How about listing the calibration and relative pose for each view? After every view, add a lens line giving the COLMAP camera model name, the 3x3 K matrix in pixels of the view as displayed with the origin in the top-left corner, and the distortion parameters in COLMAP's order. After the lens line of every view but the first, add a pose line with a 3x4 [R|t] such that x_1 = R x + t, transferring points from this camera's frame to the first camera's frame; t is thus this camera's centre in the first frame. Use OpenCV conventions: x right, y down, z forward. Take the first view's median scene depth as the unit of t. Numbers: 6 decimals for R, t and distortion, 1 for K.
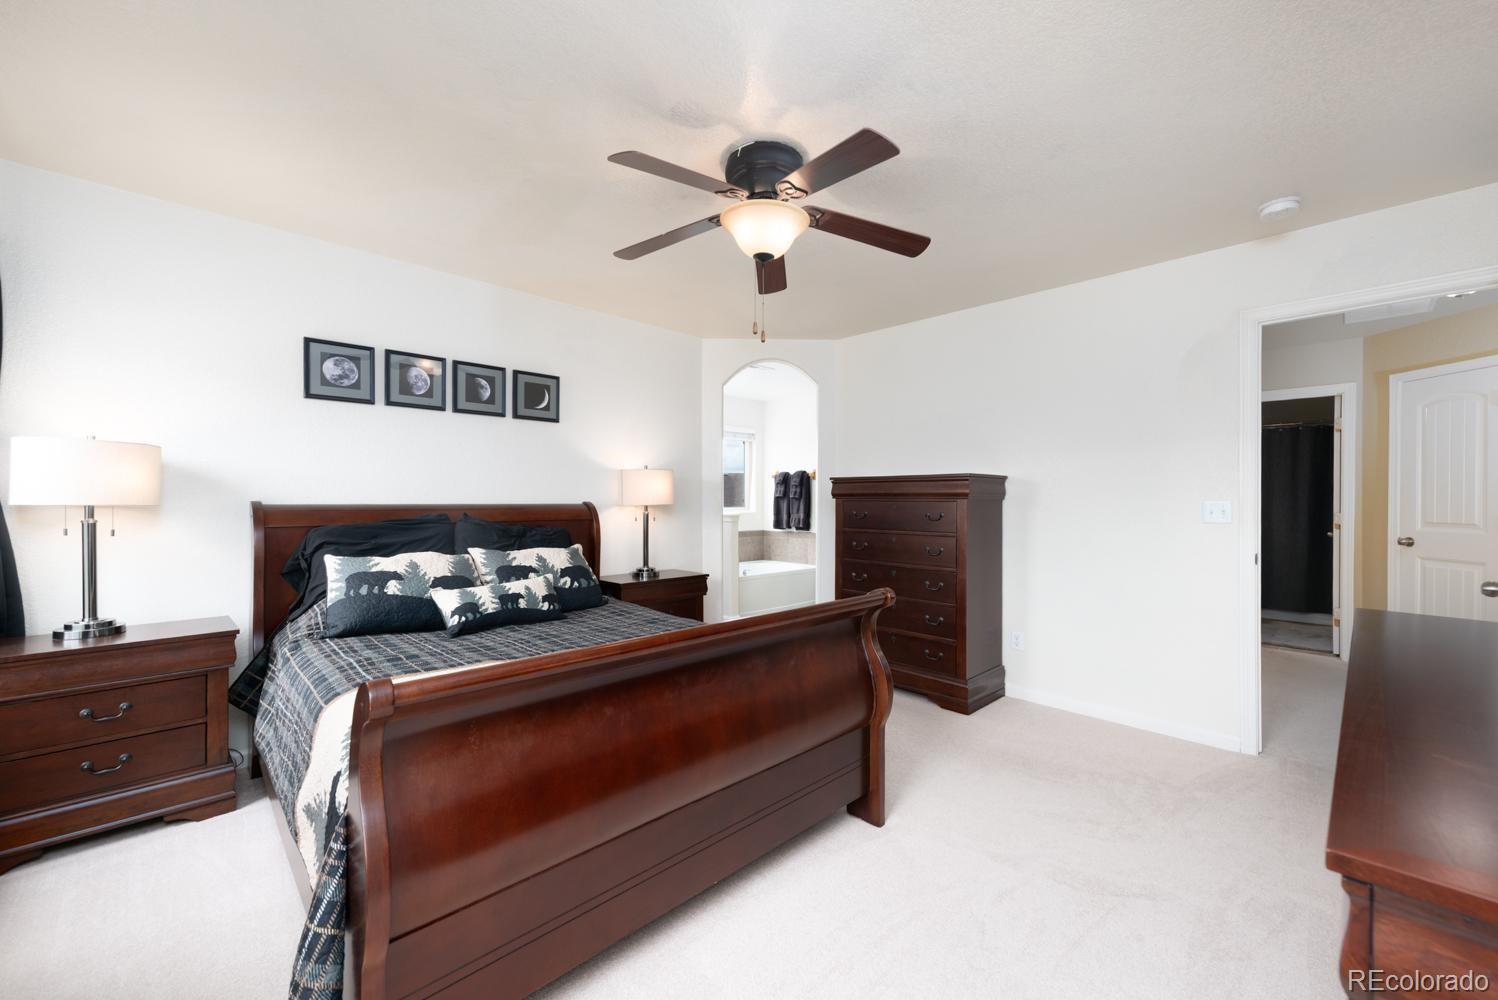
lens RADIAL K [[592.0, 0, 749.0], [0, 592.0, 500.0], [0, 0, 1]] dist [0.000795, 0.000002]
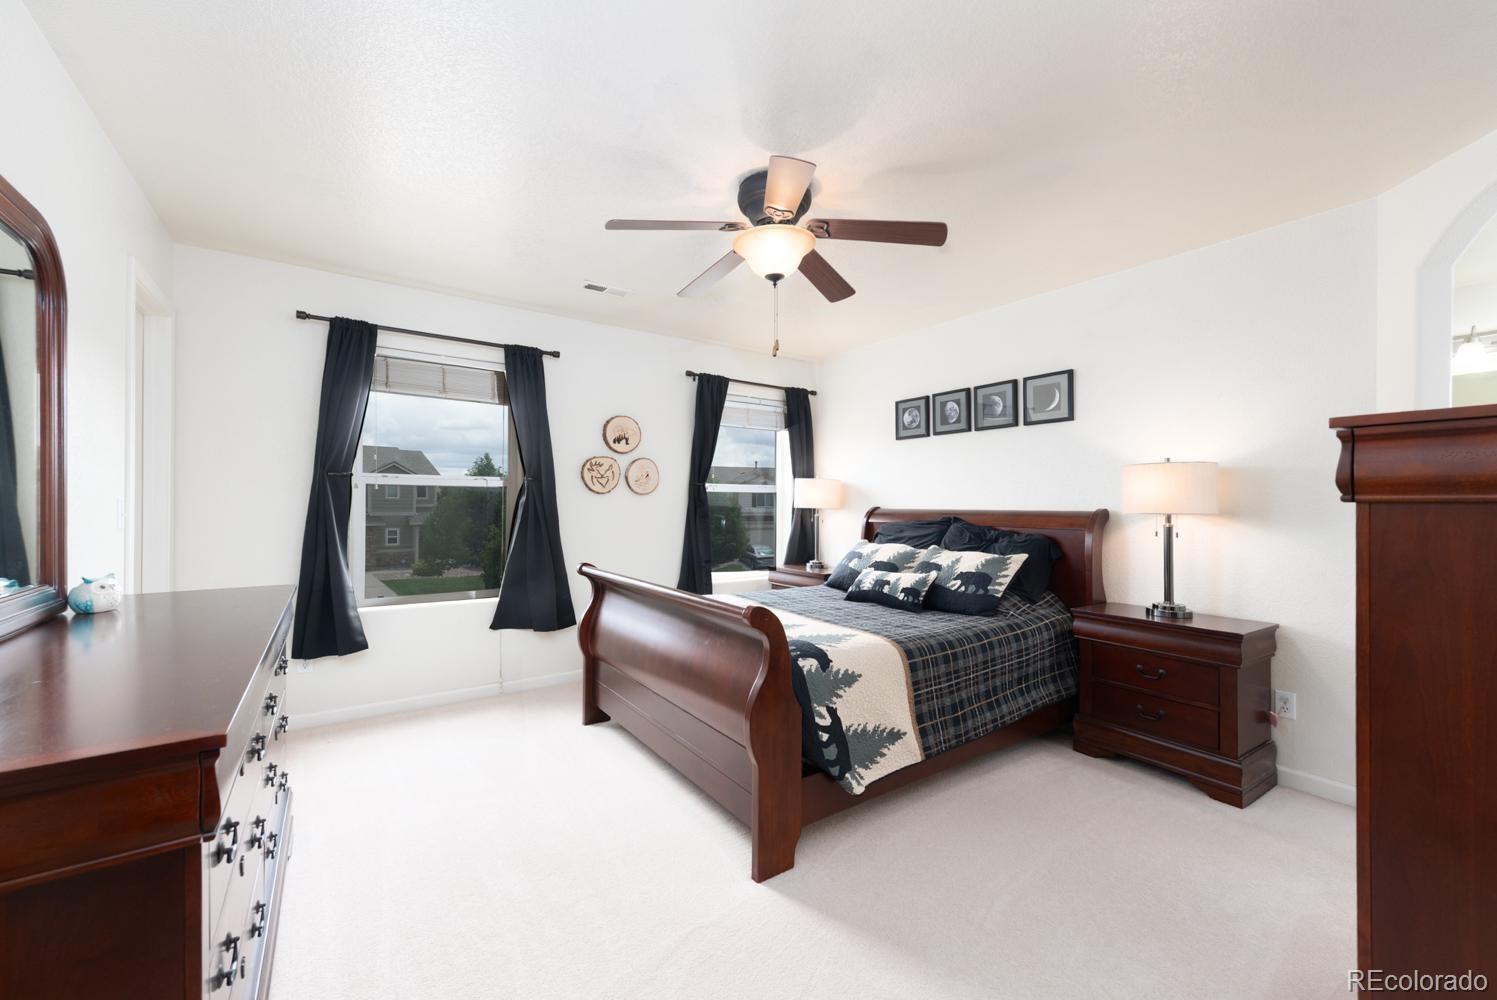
lens RADIAL K [[591.6, 0, 748.5], [0, 591.6, 500.0], [0, 0, 1]] dist [0.000795, 0.000002]
pose [[-0.175984, -0.012064, -0.984319, 0.655408], [-0.007470, 0.999912, -0.010919, 0.003139], [0.984365, 0.005431, -0.176058, 0.690458]]
